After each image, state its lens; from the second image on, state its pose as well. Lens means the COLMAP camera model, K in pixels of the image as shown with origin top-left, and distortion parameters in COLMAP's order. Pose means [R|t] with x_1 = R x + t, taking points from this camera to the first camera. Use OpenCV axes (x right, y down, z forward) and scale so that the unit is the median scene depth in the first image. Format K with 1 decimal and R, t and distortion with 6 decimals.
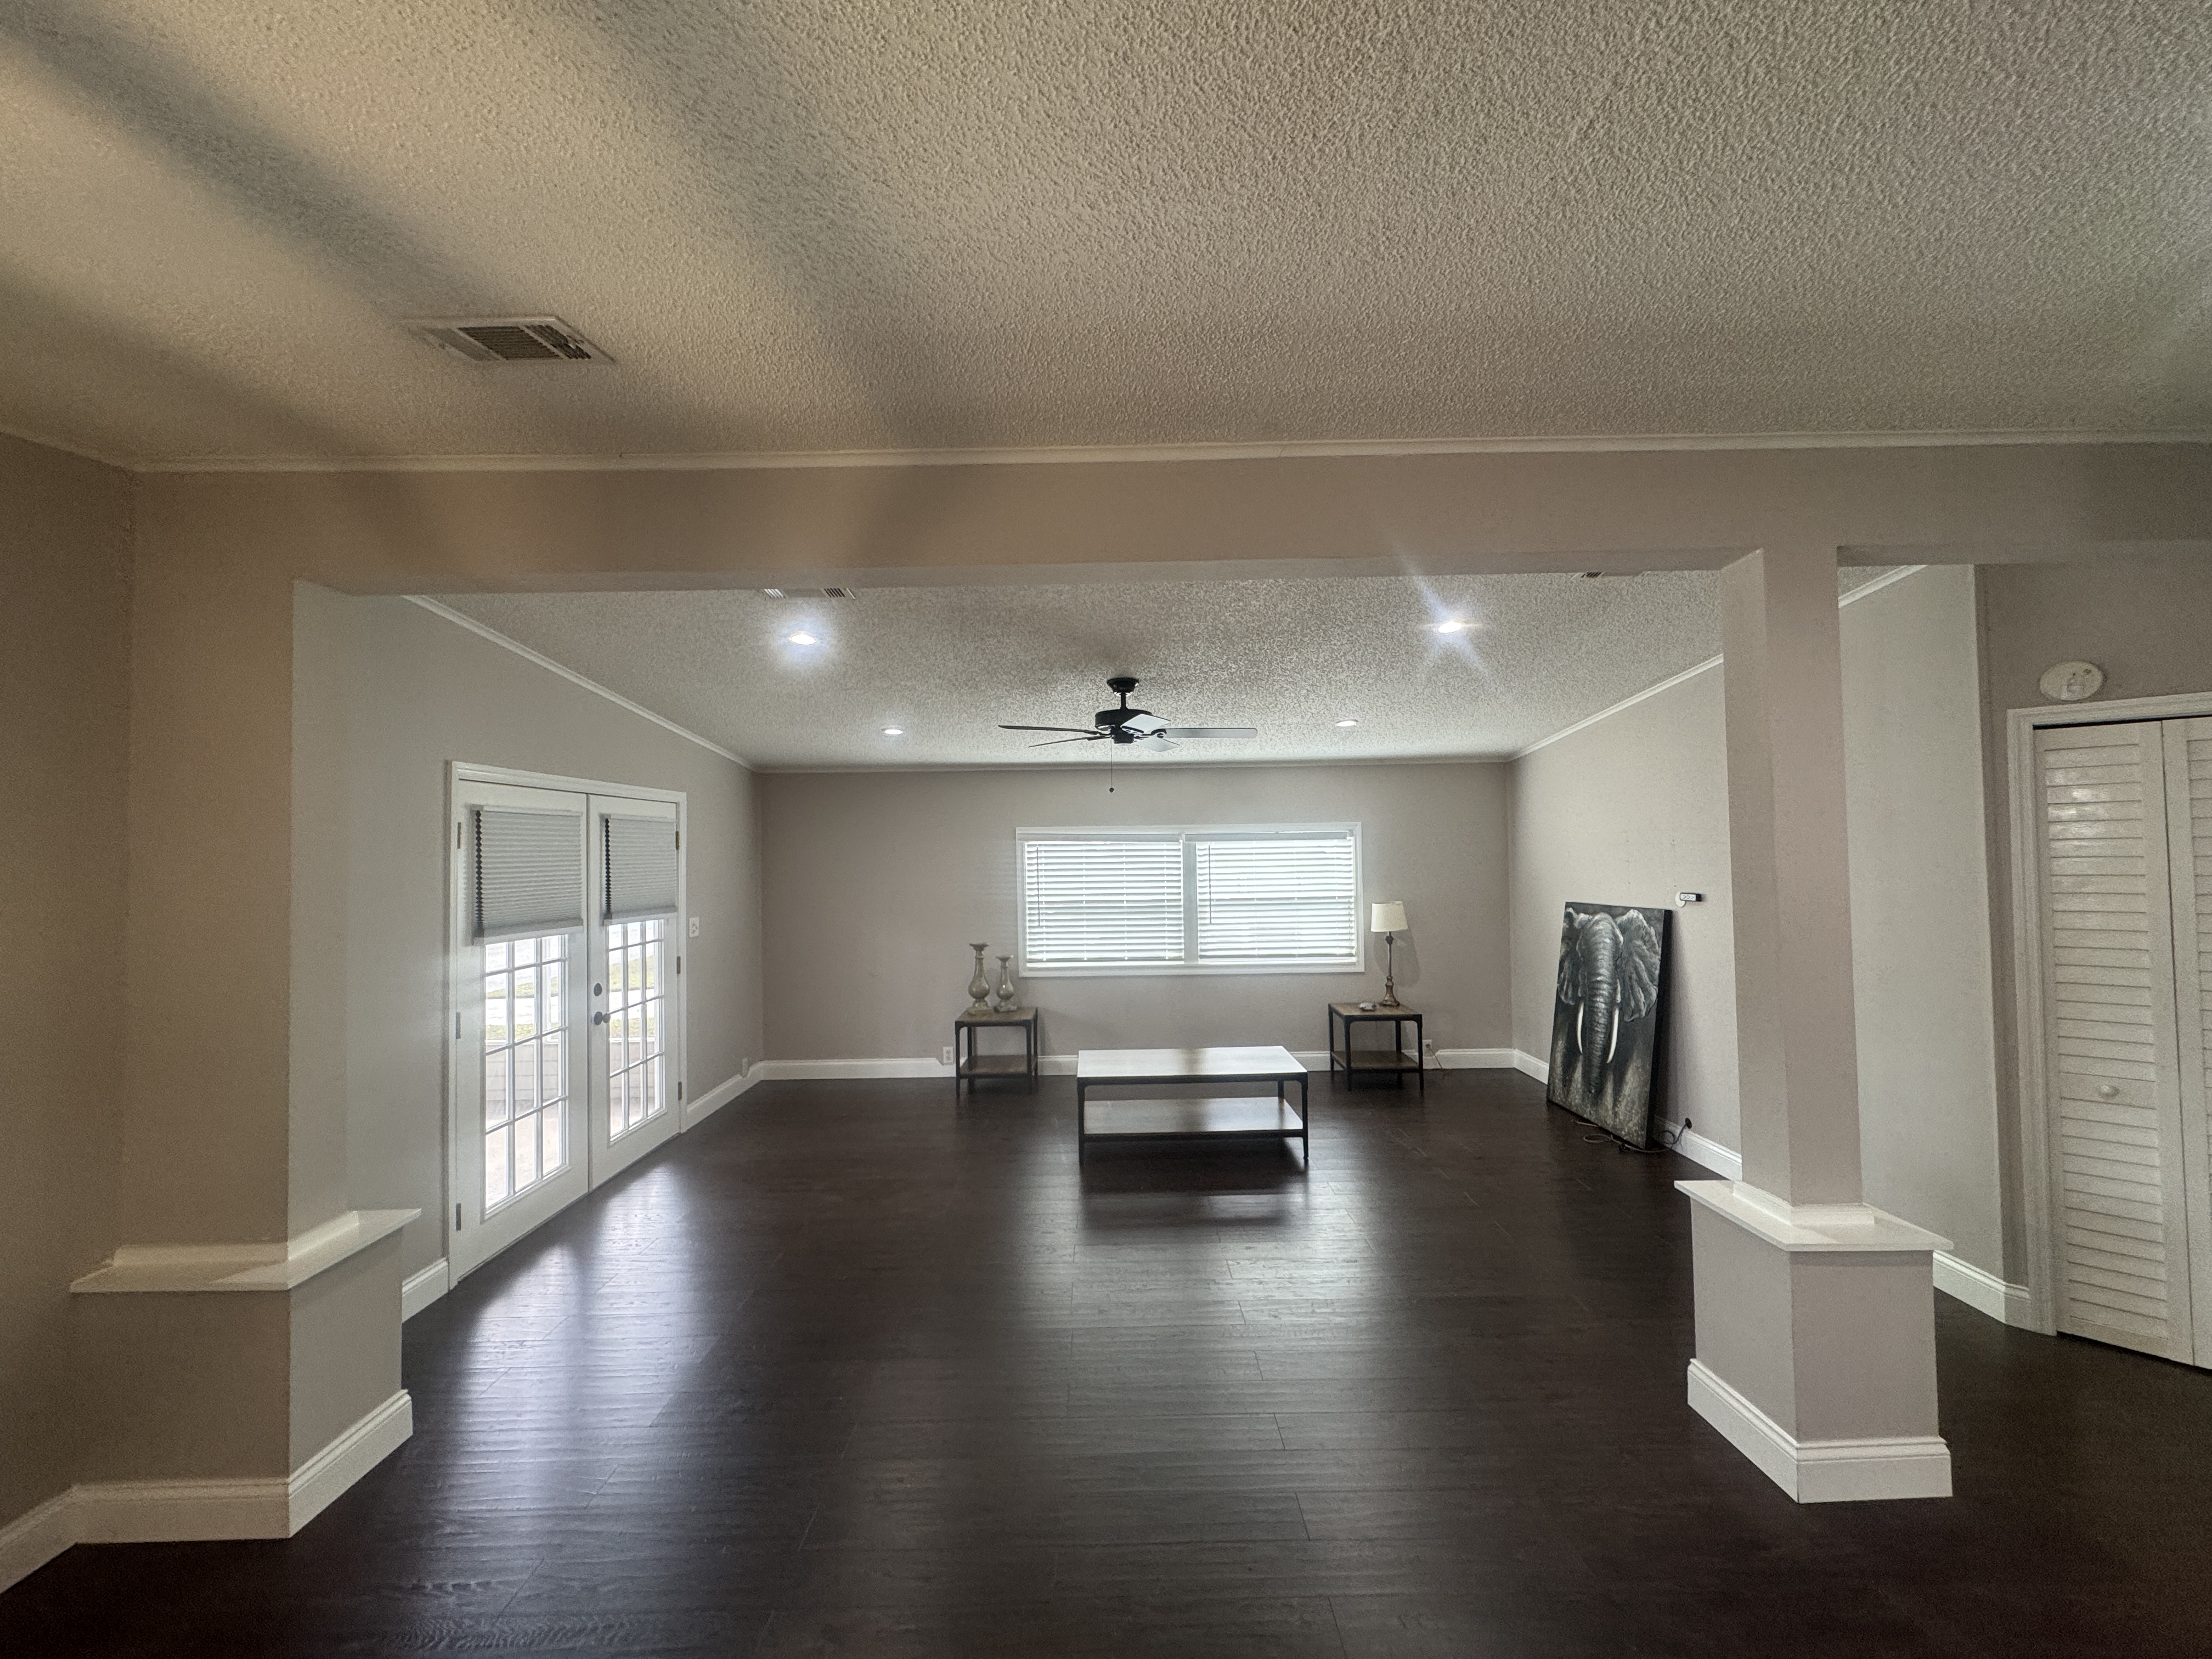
lens RADIAL K [[881.7, 0, 1100.9], [0, 881.7, 834.8], [0, 0, 1]] dist [-0.003189, 0.000711]
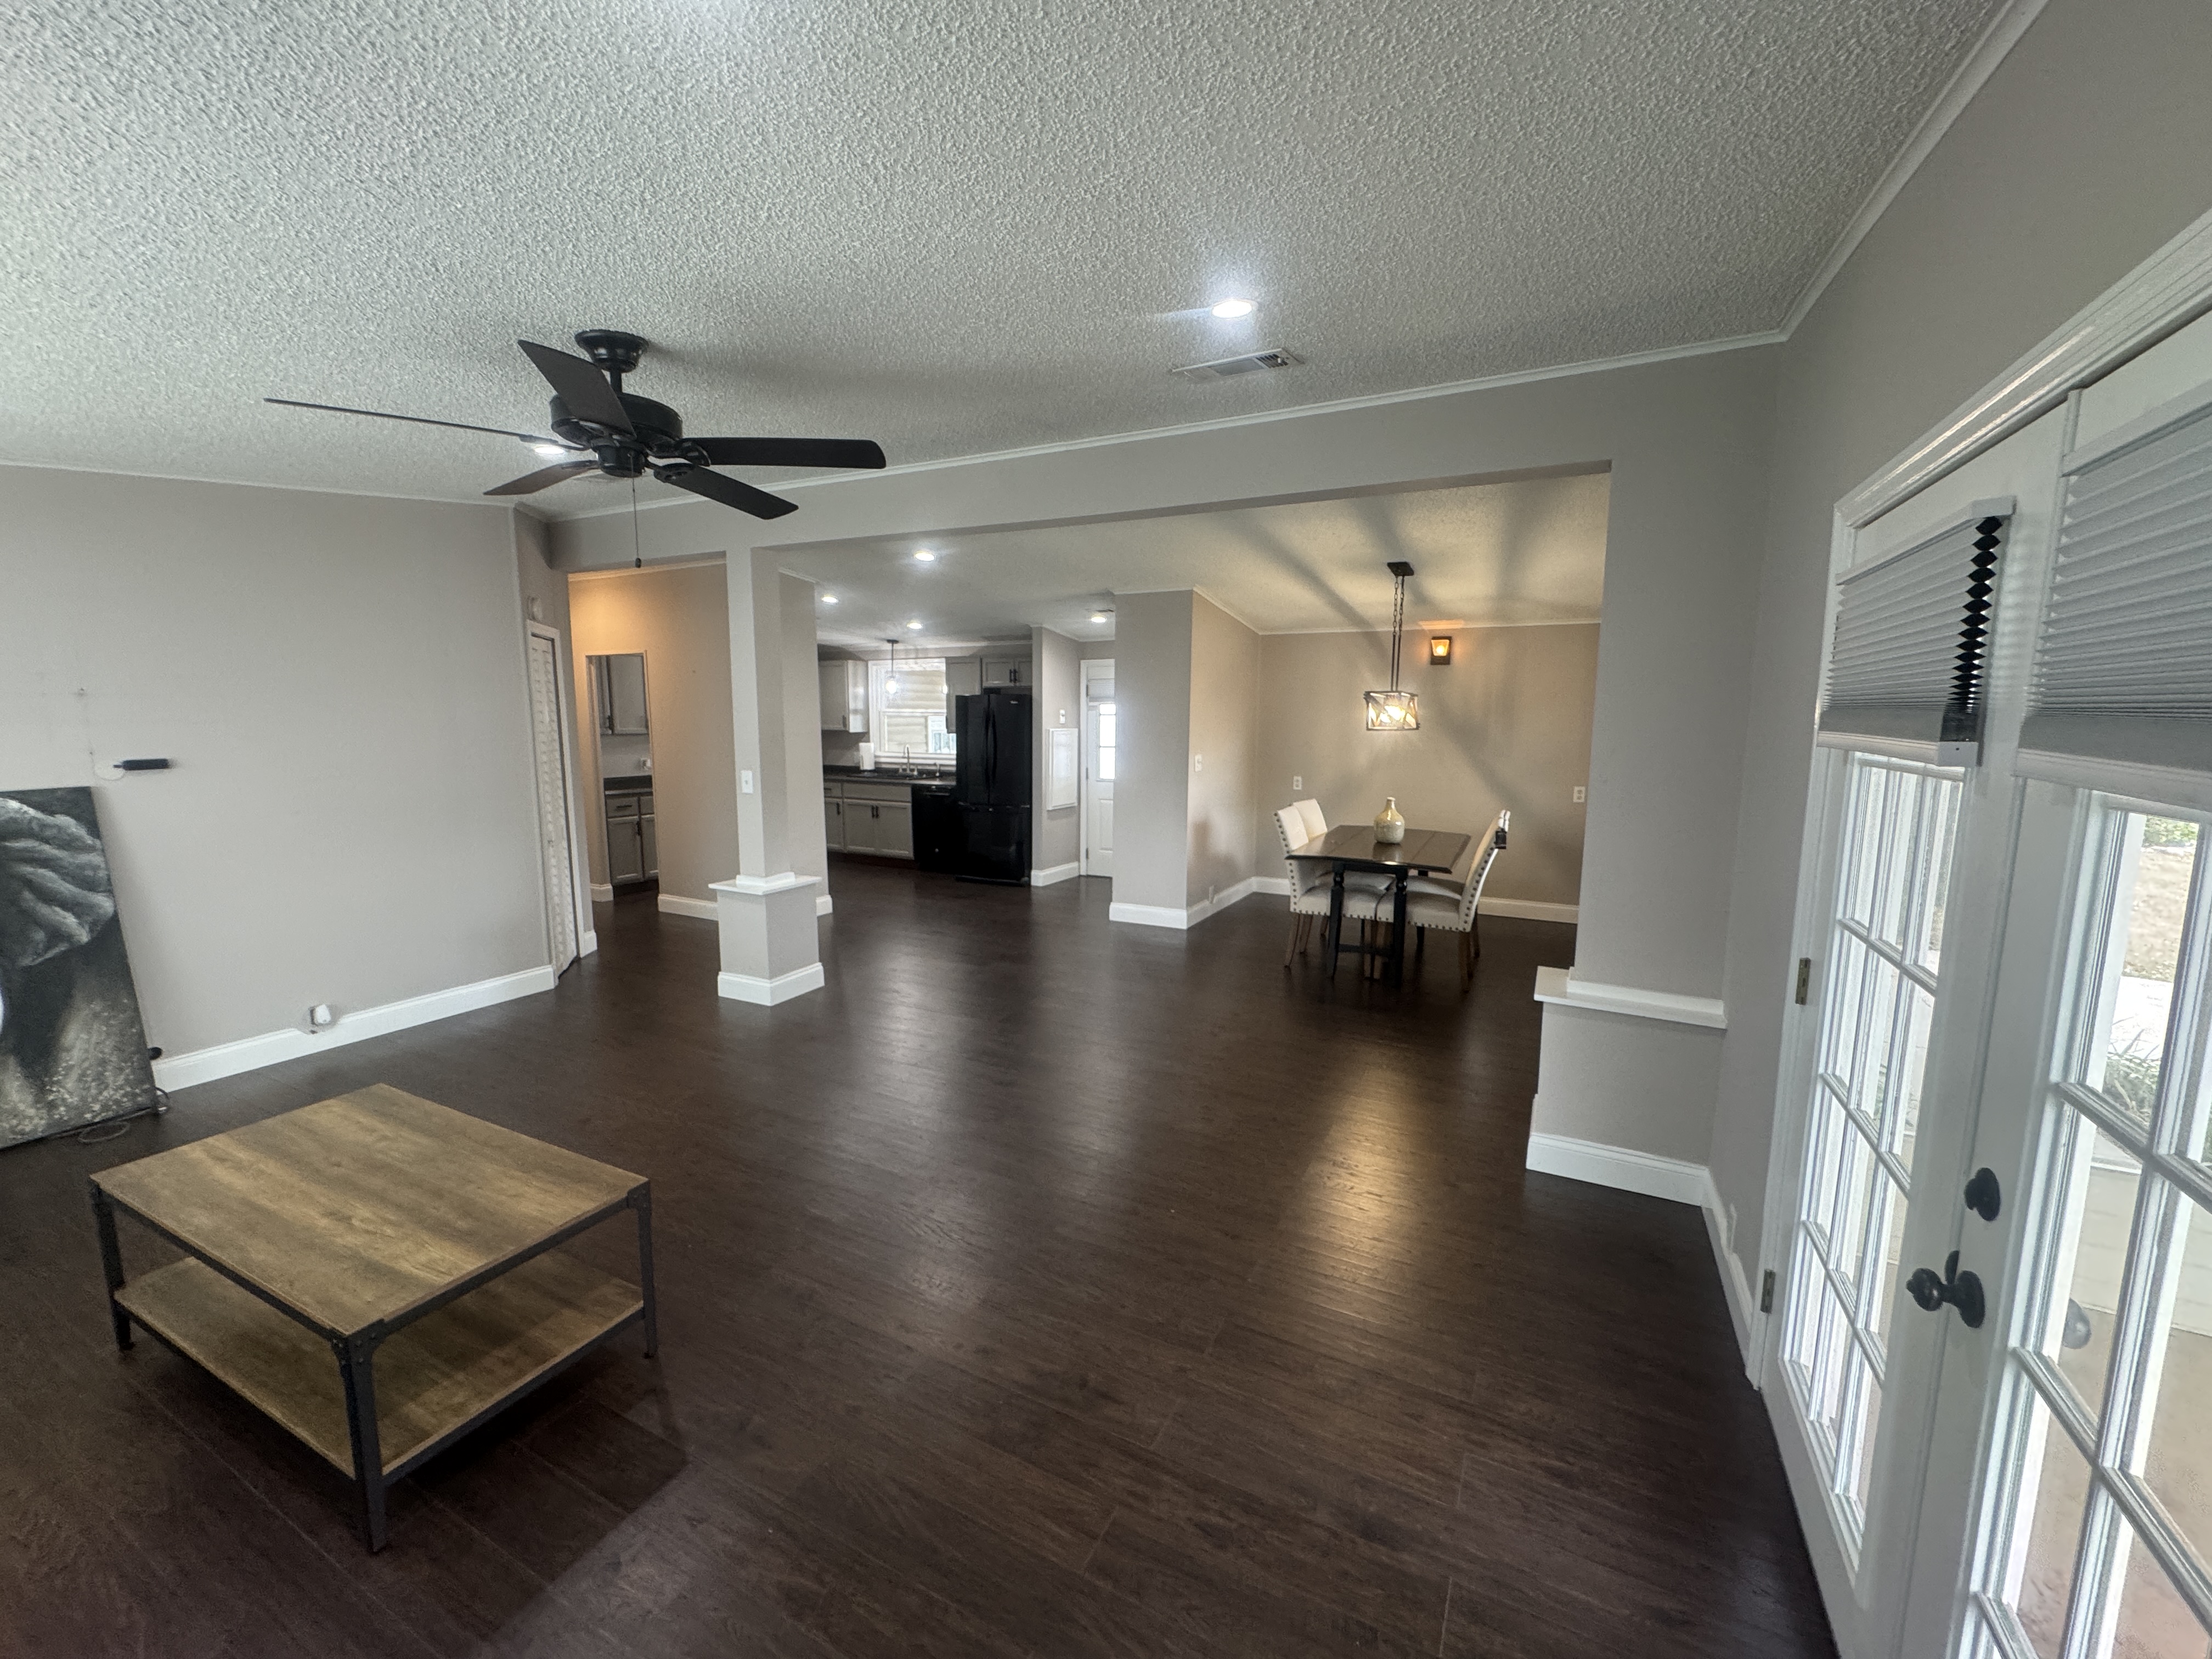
lens RADIAL K [[881.7, 0, 1099.2], [0, 881.7, 831.0], [0, 0, 1]] dist [-0.003189, 0.000711]
pose [[-0.885898, -0.051083, 0.461058, -0.382465], [0.001767, 0.993539, 0.113475, 0.035722], [-0.463876, 0.101342, -0.880085, 1.113294]]
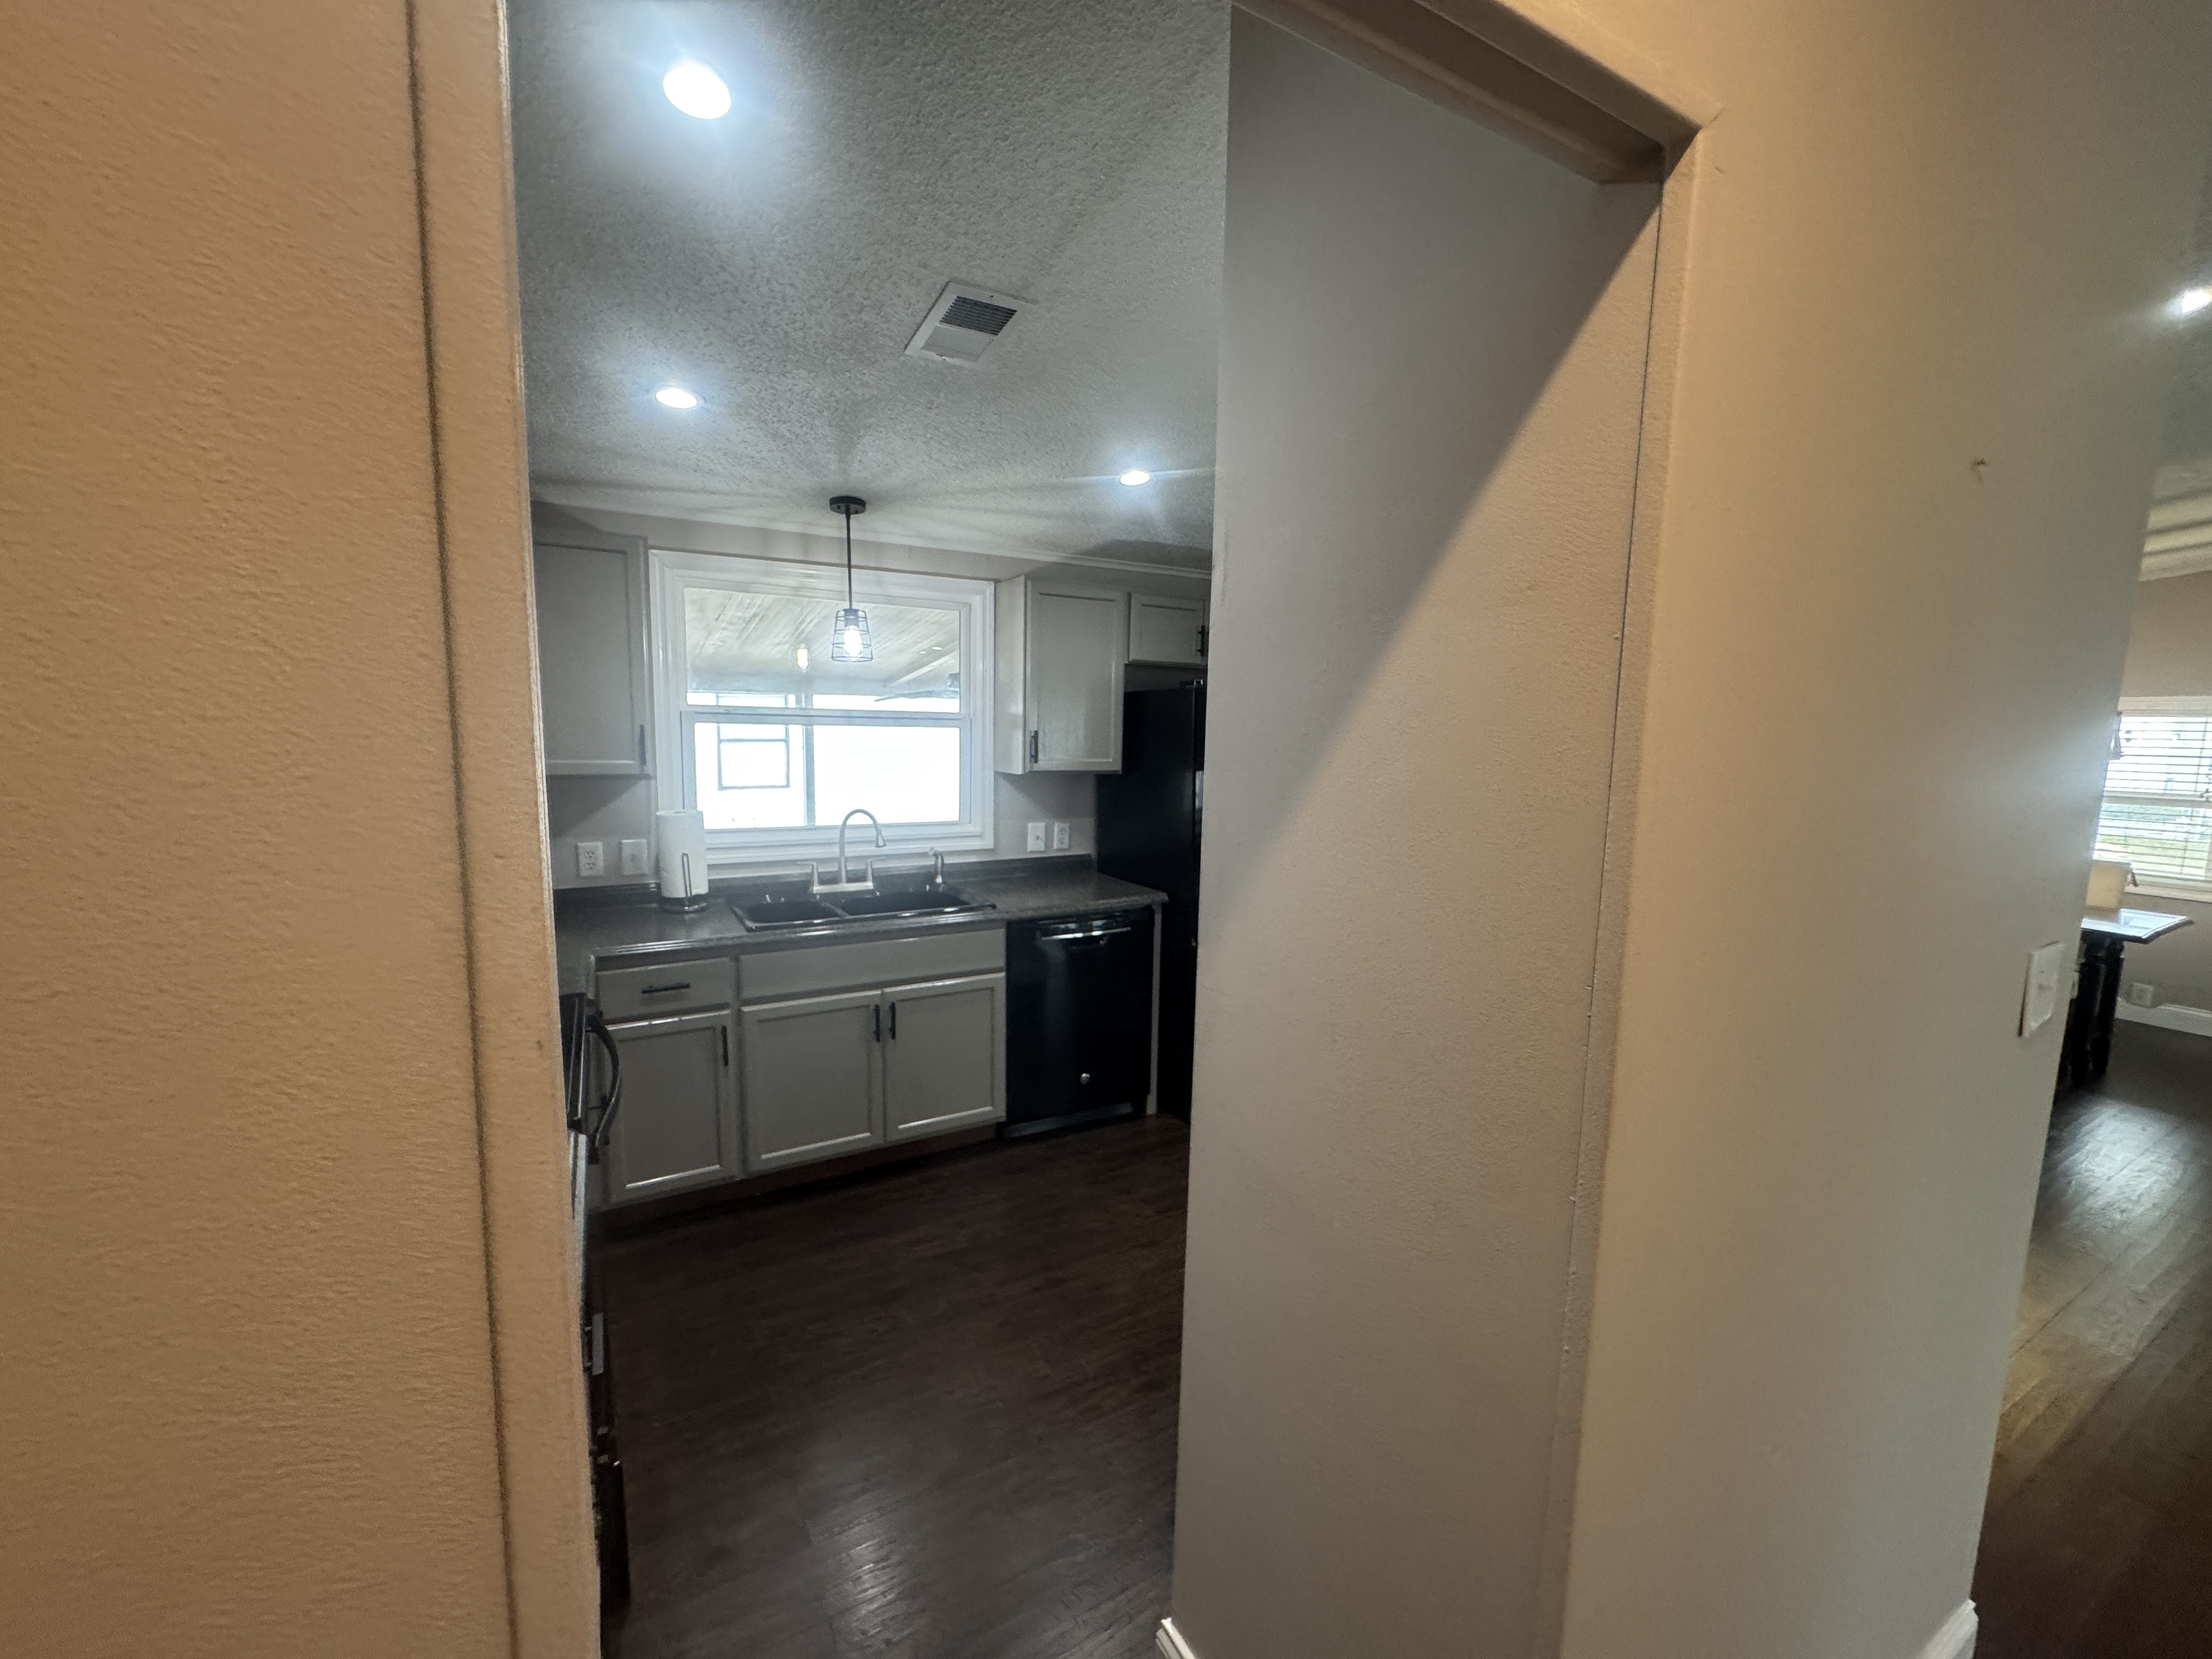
lens RADIAL K [[881.7, 0, 1112.1], [0, 881.7, 829.7], [0, 0, 1]] dist [-0.003189, 0.000711]
pose [[-0.869565, 0.059514, -0.490219, 0.948516], [-0.000860, 0.992527, 0.122019, 0.001582], [0.493818, 0.106525, -0.863016, 0.342418]]
